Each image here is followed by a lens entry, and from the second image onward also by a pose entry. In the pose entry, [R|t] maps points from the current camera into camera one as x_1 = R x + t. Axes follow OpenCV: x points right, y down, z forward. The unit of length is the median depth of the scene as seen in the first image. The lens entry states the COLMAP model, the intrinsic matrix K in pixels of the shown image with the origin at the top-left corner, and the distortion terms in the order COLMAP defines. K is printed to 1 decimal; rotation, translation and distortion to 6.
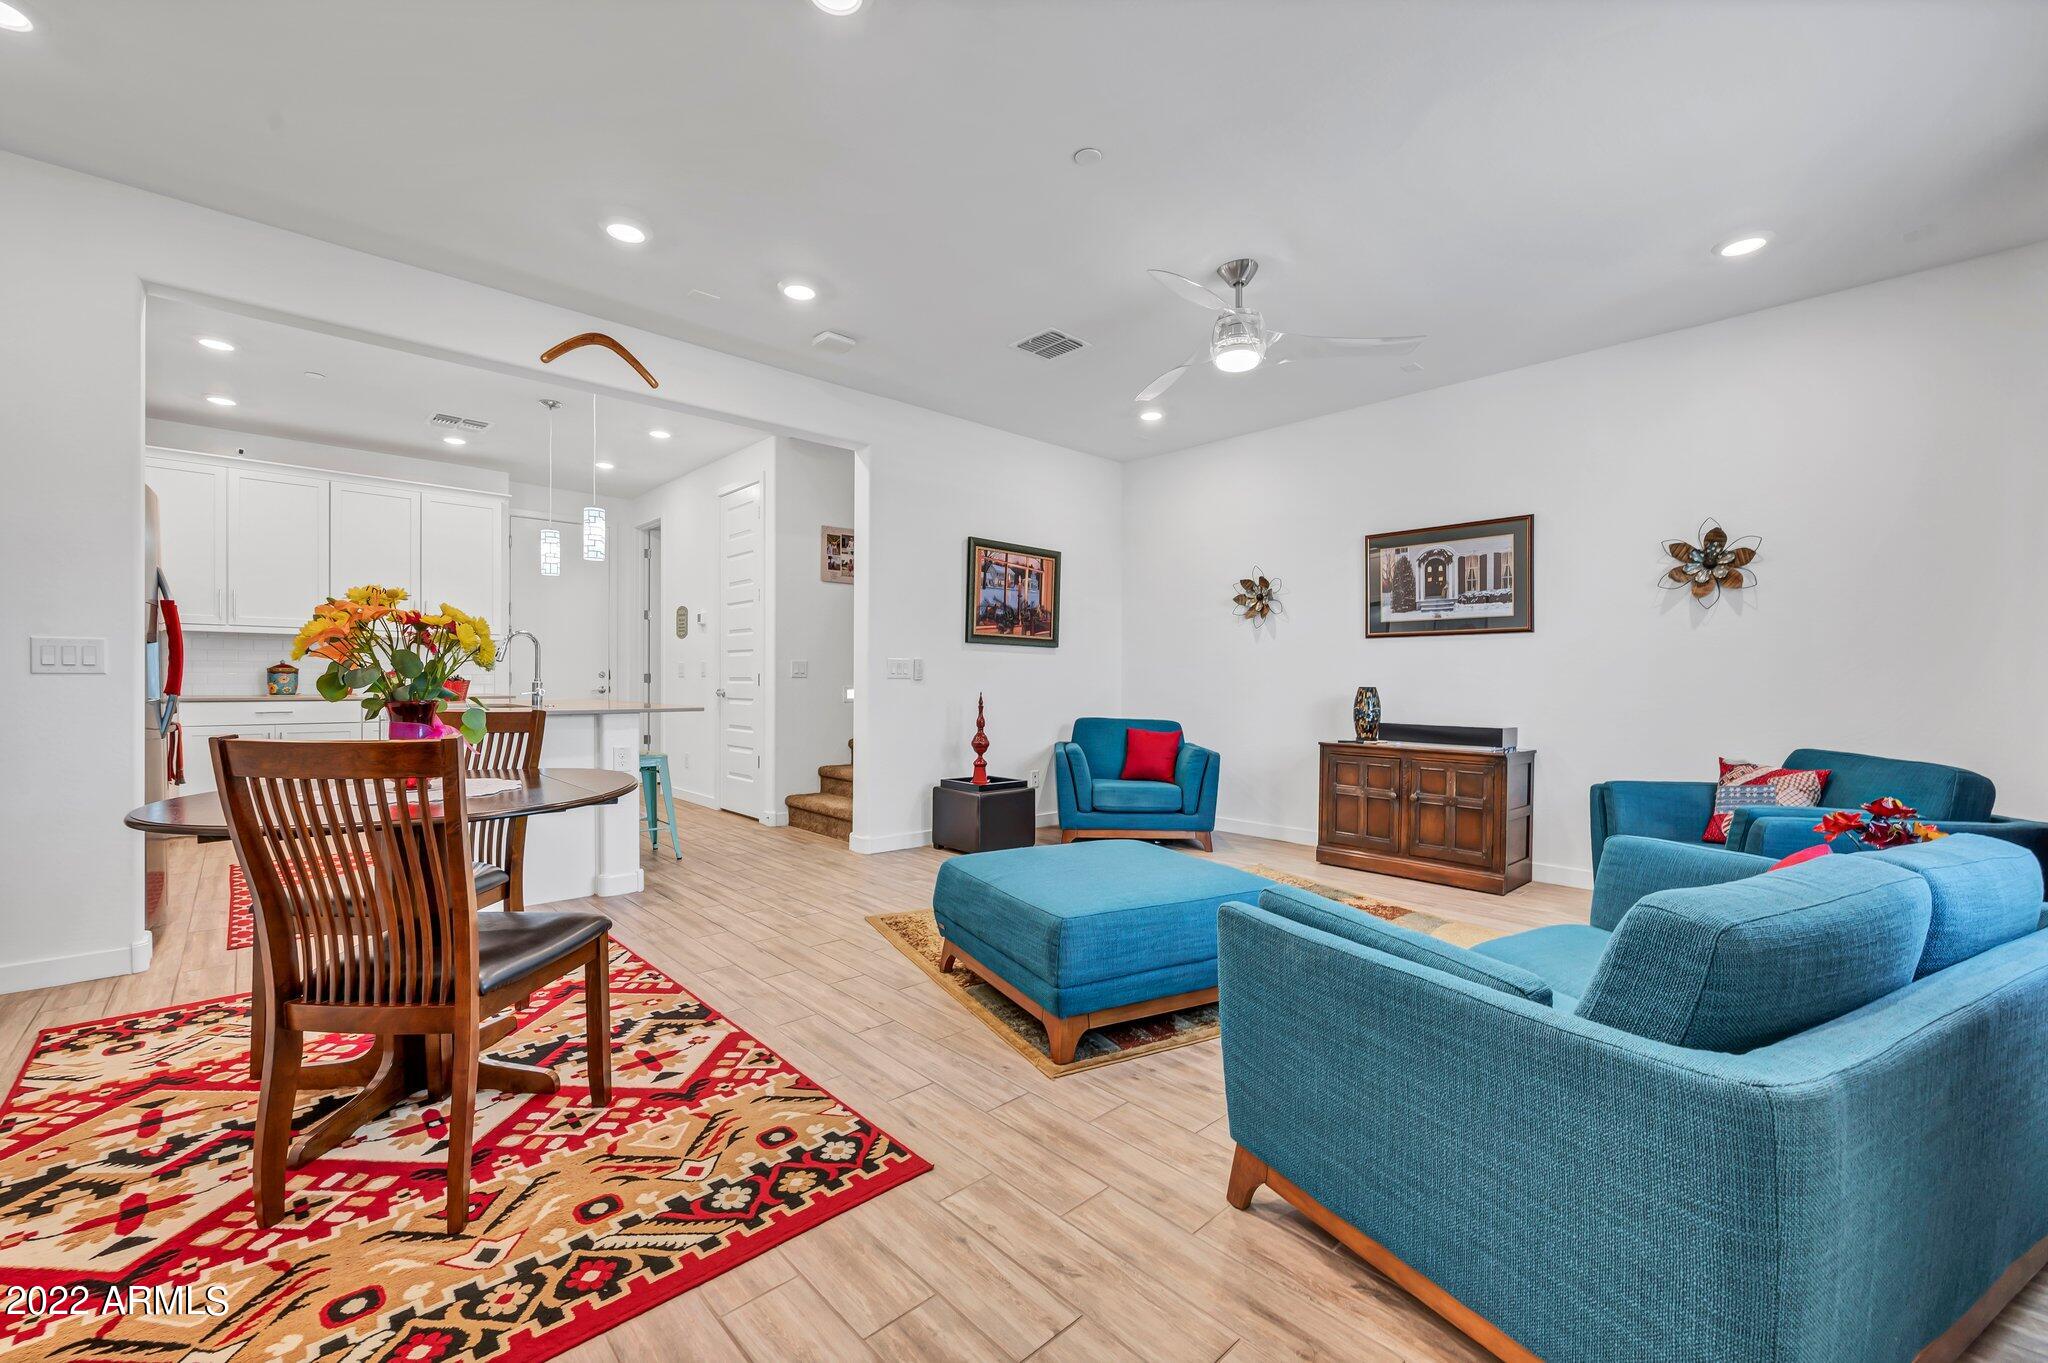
lens RADIAL K [[837.3, 0, 1024.8], [0, 837.3, 687.4], [0, 0, 1]] dist [-0.003979, -0.000319]
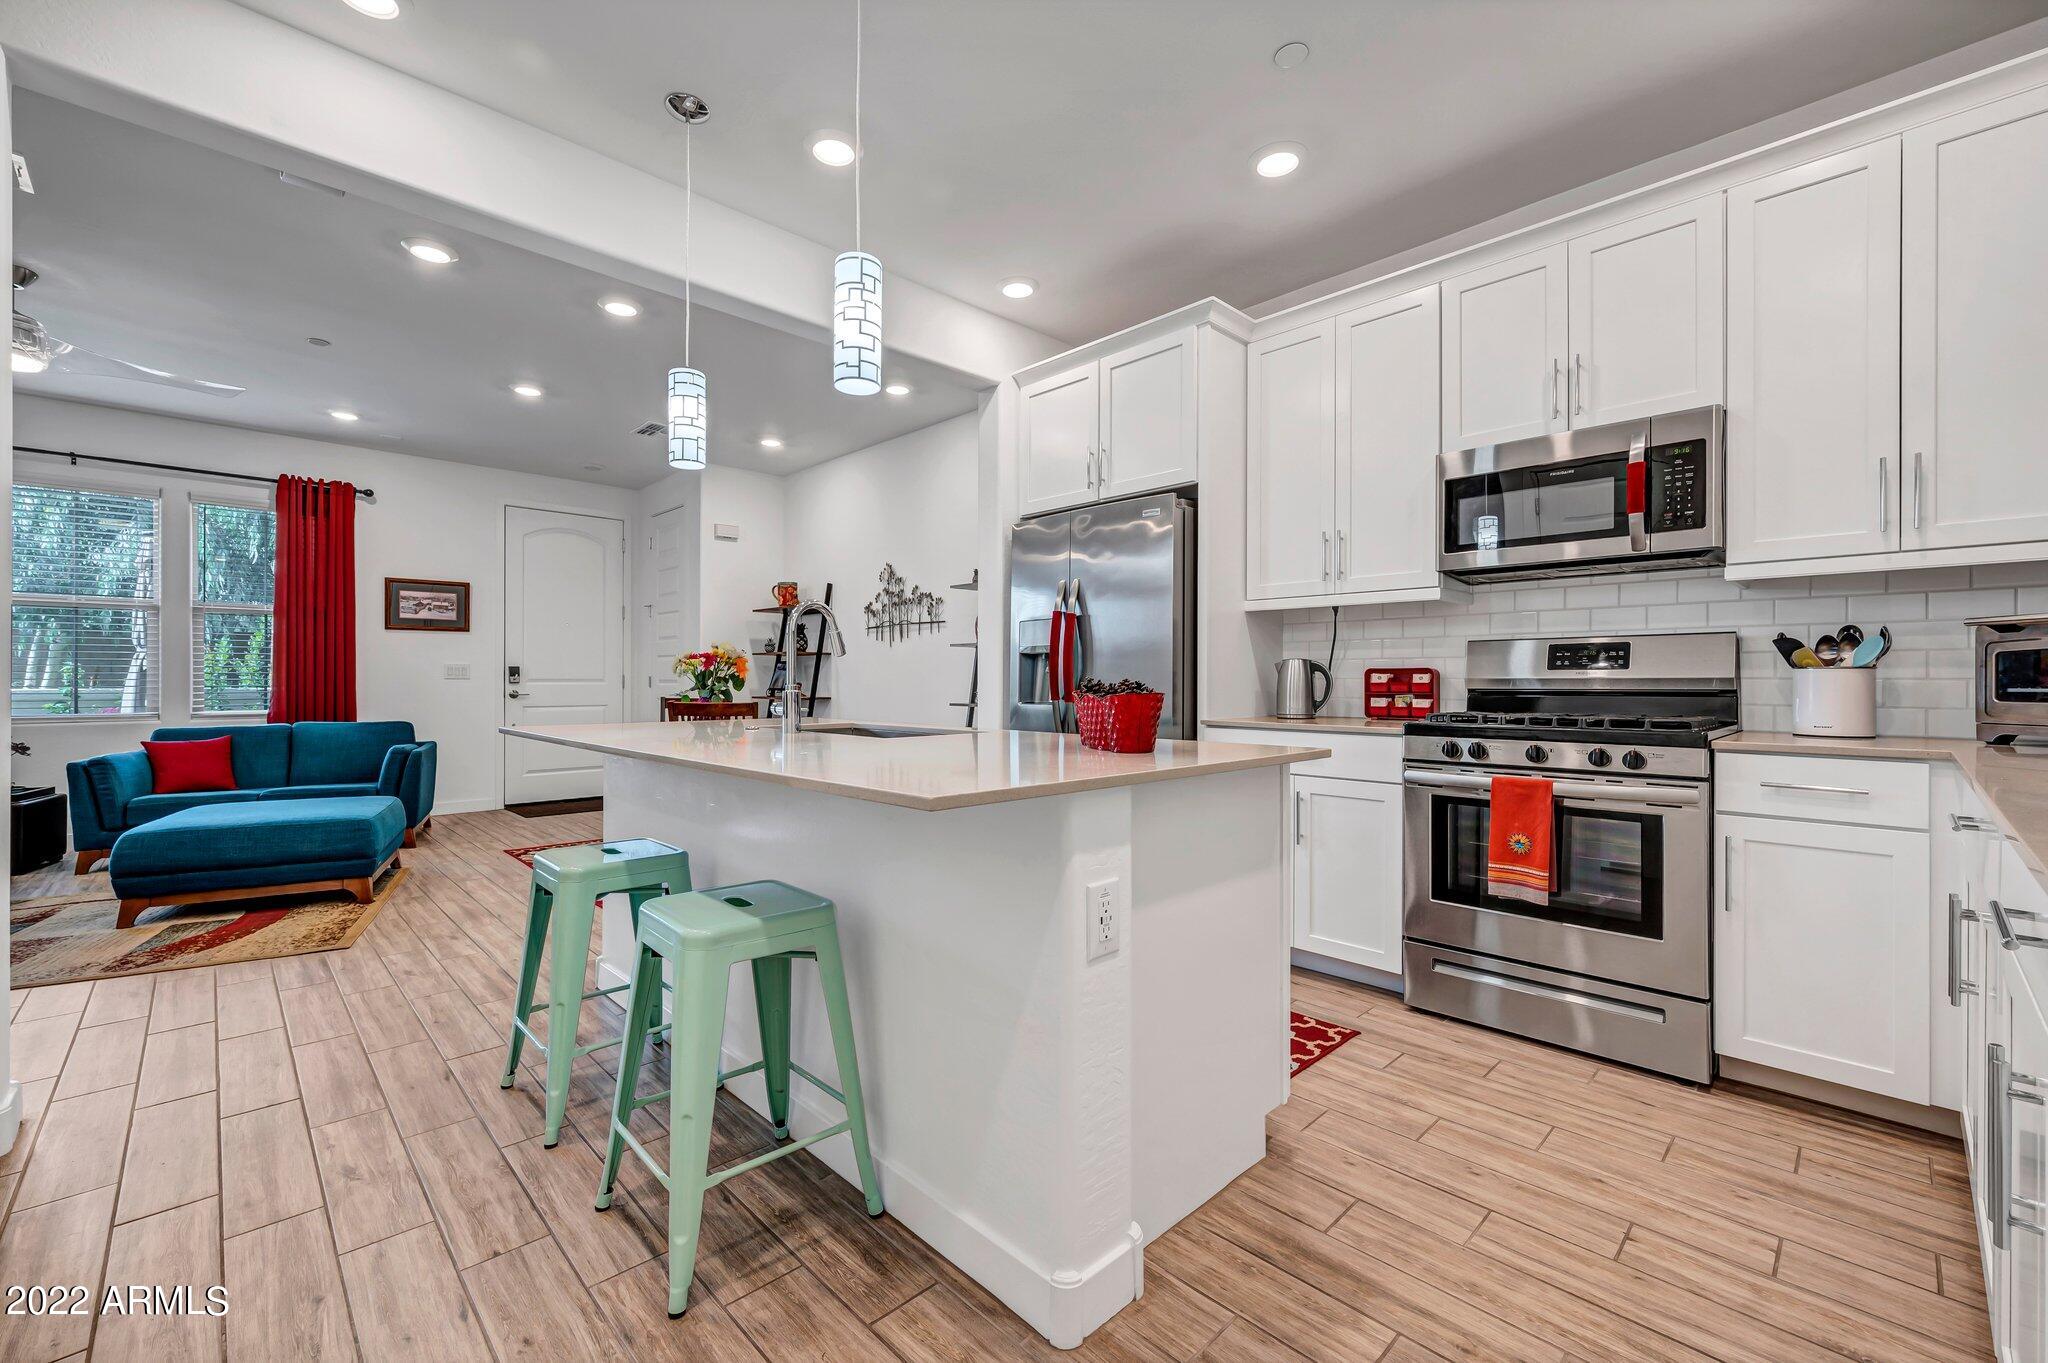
lens RADIAL K [[837.4, 0, 1015.6], [0, 837.4, 681.1], [0, 0, 1]] dist [0.000964, -0.000028]
pose [[-0.999867, -0.008588, -0.013896, -0.646882], [-0.008726, 0.999912, 0.009947, -0.017421], [0.013810, 0.010067, -0.999854, 1.385555]]
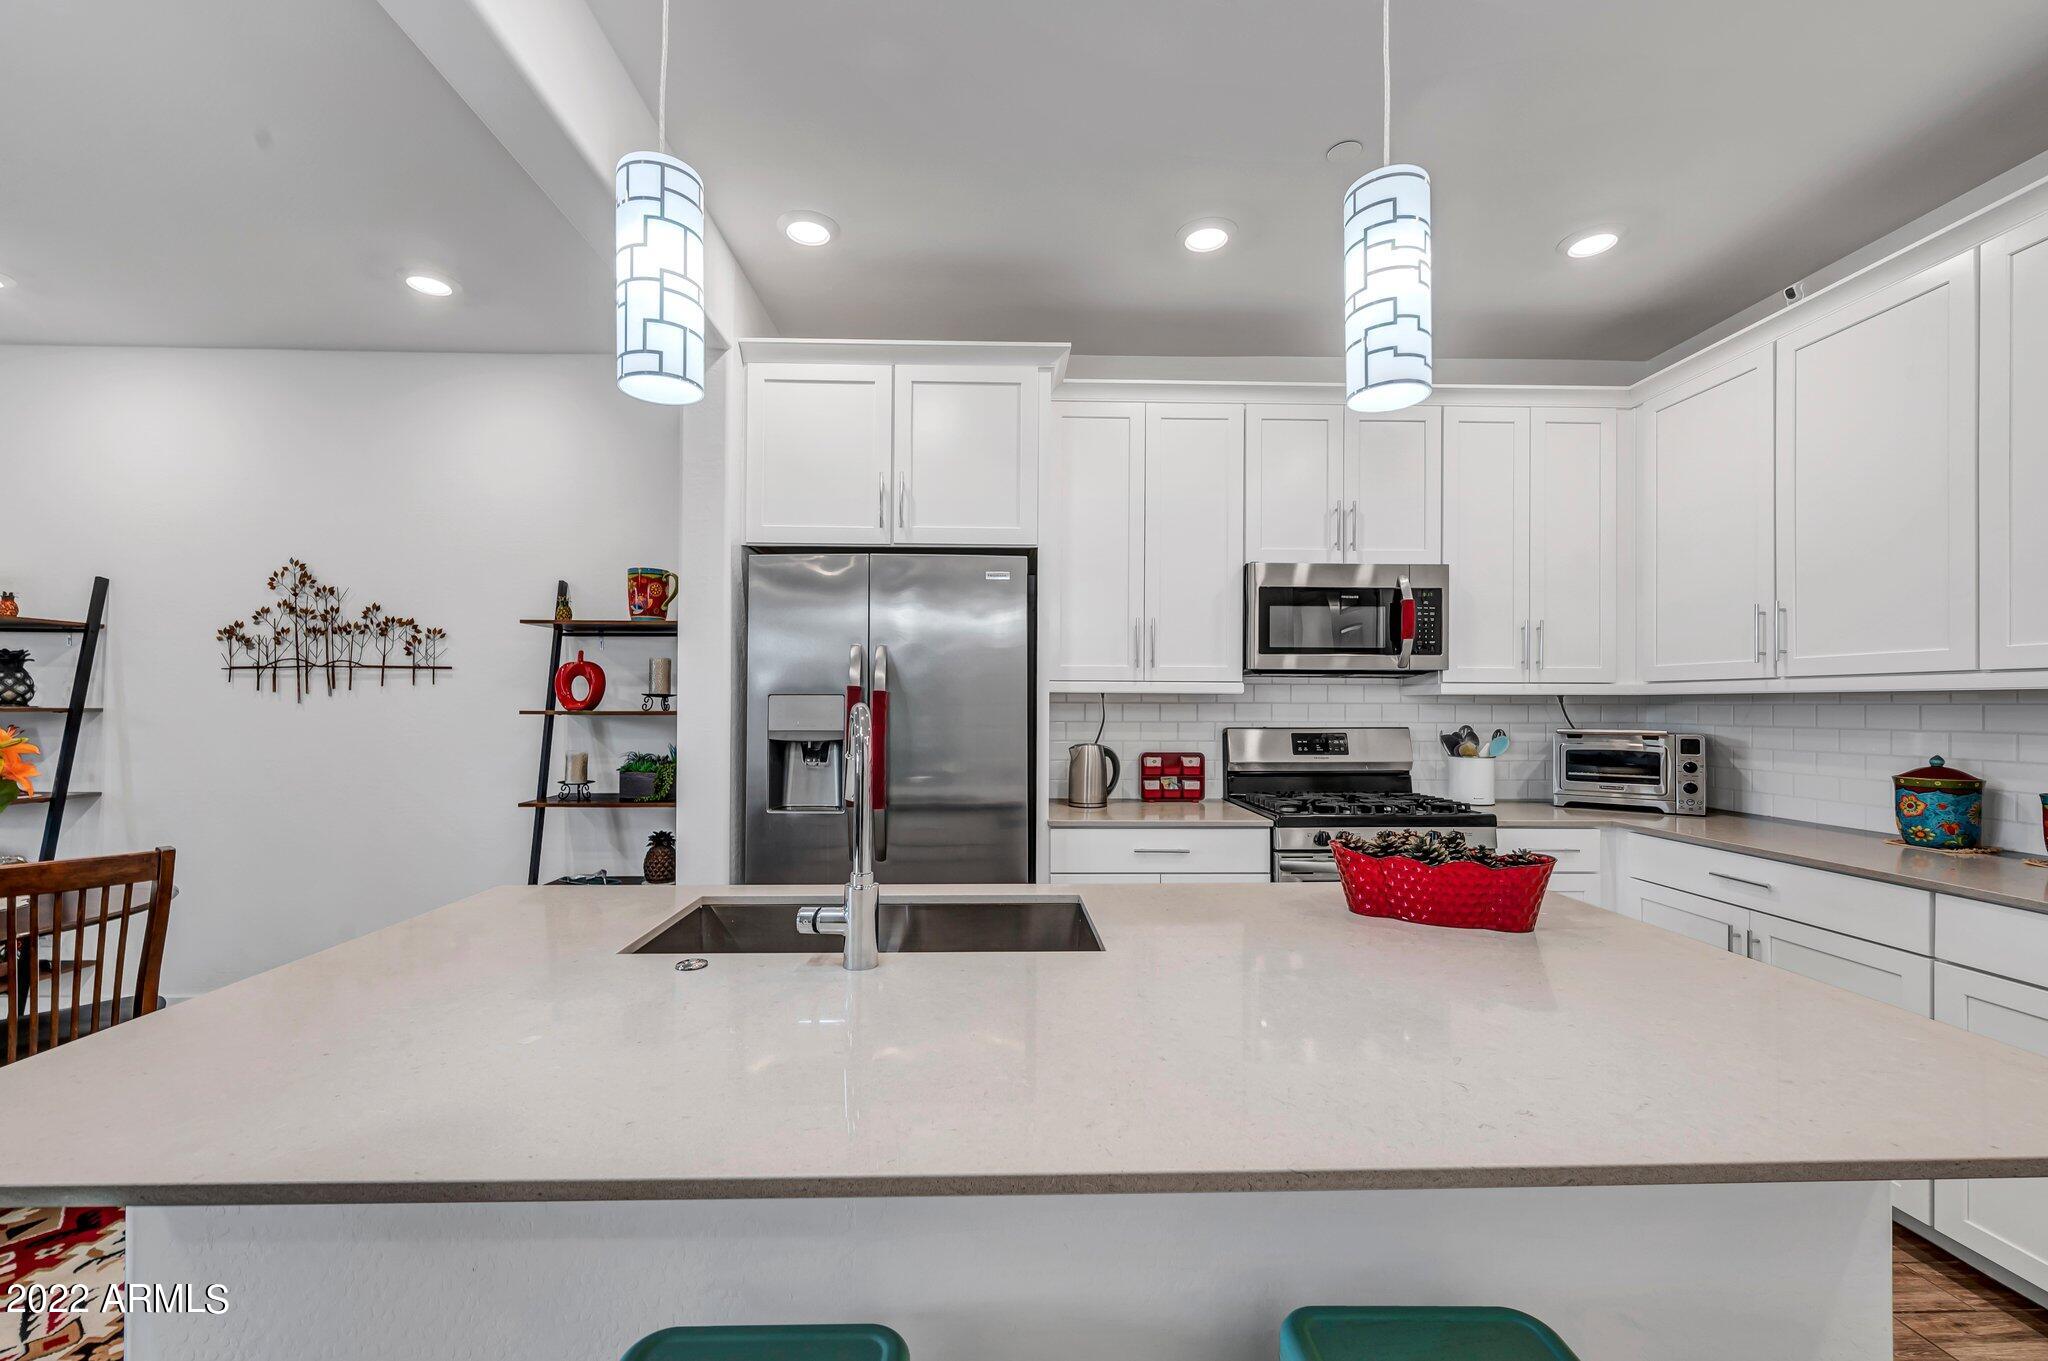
lens RADIAL K [[841.7, 0, 1014.7], [0, 841.7, 699.3], [0, 0, 1]] dist [-0.001505, -0.000163]
pose [[-0.662552, -0.013248, -0.748898, -0.360122], [-0.014792, 0.999880, -0.004601, -0.060757], [0.748870, 0.008029, -0.662669, 1.102232]]
